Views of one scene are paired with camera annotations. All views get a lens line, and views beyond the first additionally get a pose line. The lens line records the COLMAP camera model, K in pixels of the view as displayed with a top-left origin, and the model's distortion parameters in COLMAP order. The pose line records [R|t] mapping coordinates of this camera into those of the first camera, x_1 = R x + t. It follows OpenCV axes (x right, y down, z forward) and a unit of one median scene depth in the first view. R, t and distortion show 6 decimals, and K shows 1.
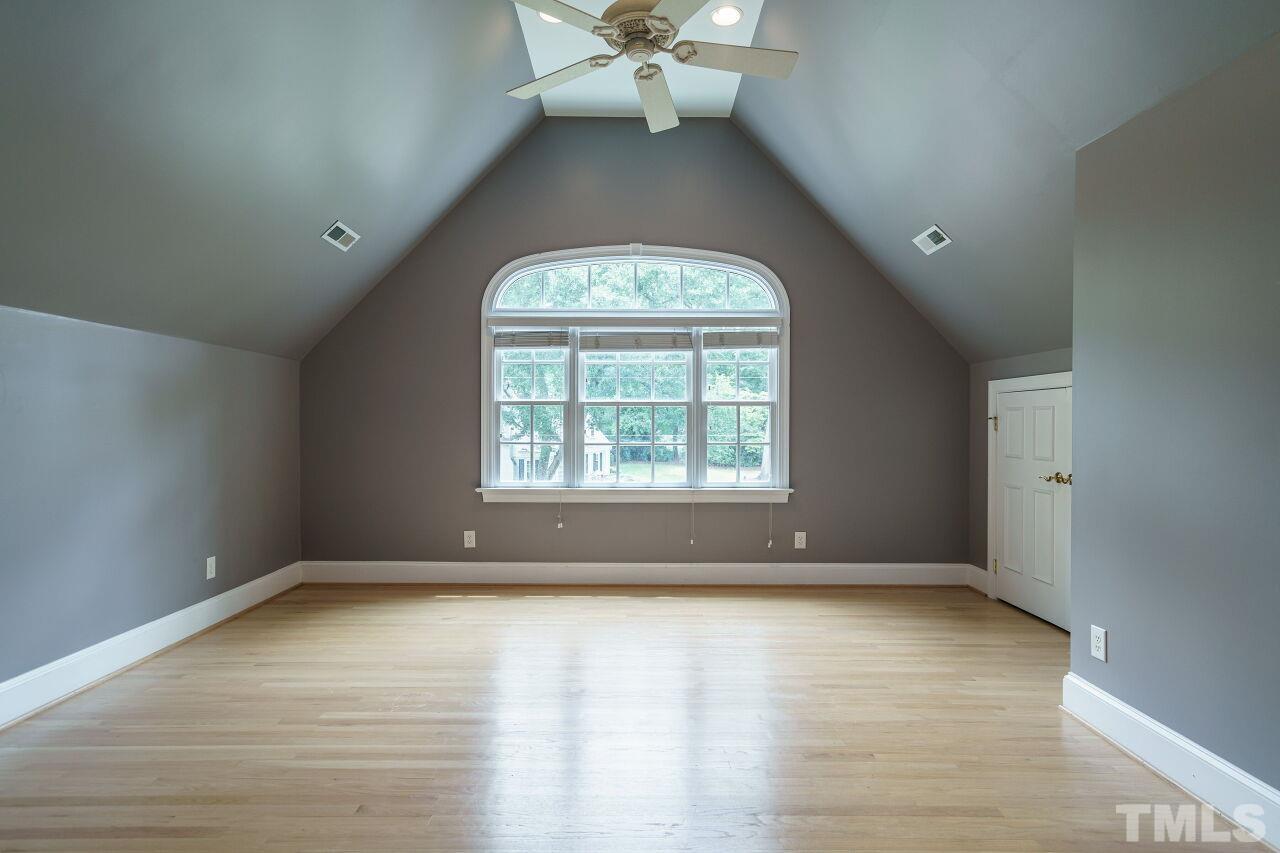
lens RADIAL K [[658.7, 0, 635.5], [0, 658.7, 424.3], [0, 0, 1]] dist [0.005445, -0.002294]
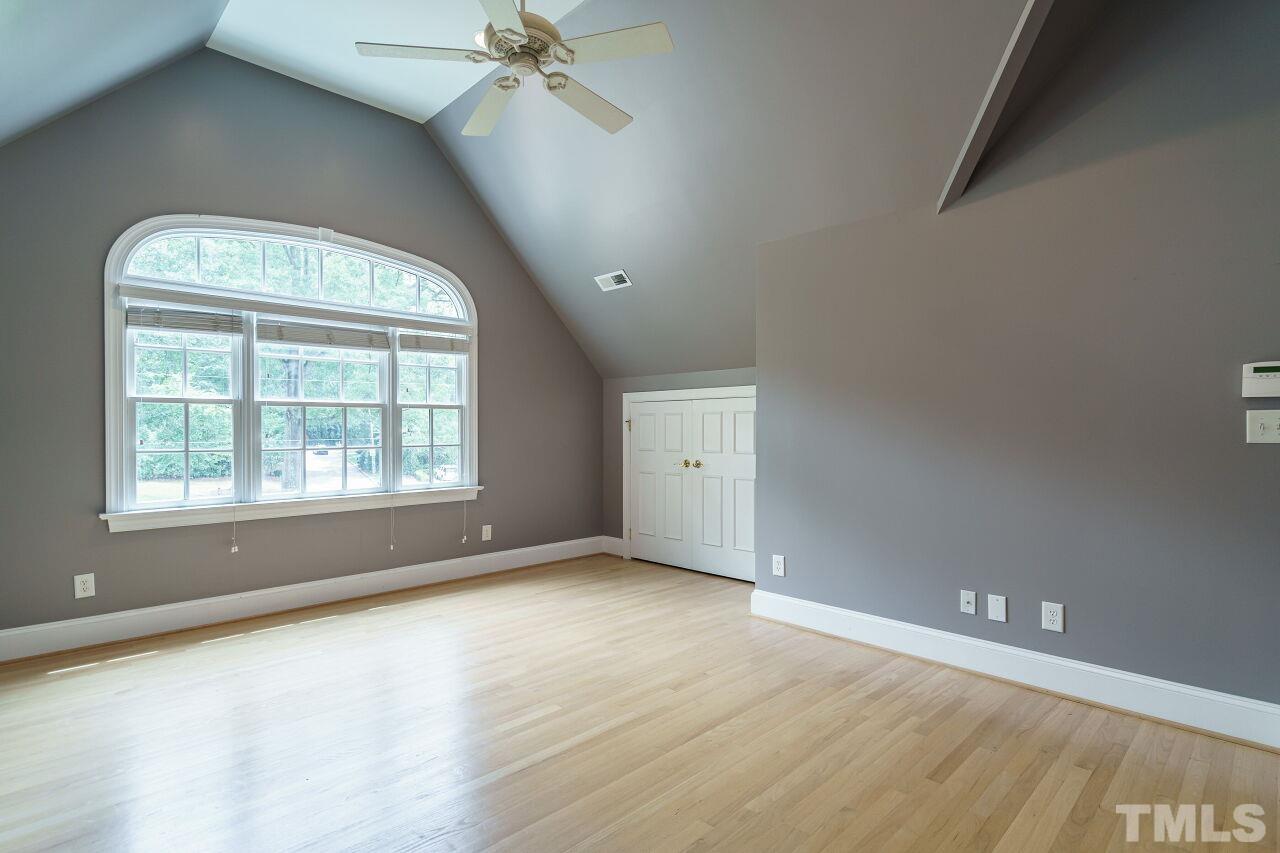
lens RADIAL K [[618.6, 0, 629.9], [0, 618.6, 427.8], [0, 0, 1]] dist [0.010253, -0.001565]
pose [[0.734710, -0.003504, 0.678373, -0.275714], [0.005323, 0.999986, -0.000600, 0.003853], [-0.678361, 0.004051, 0.734718, 0.086615]]
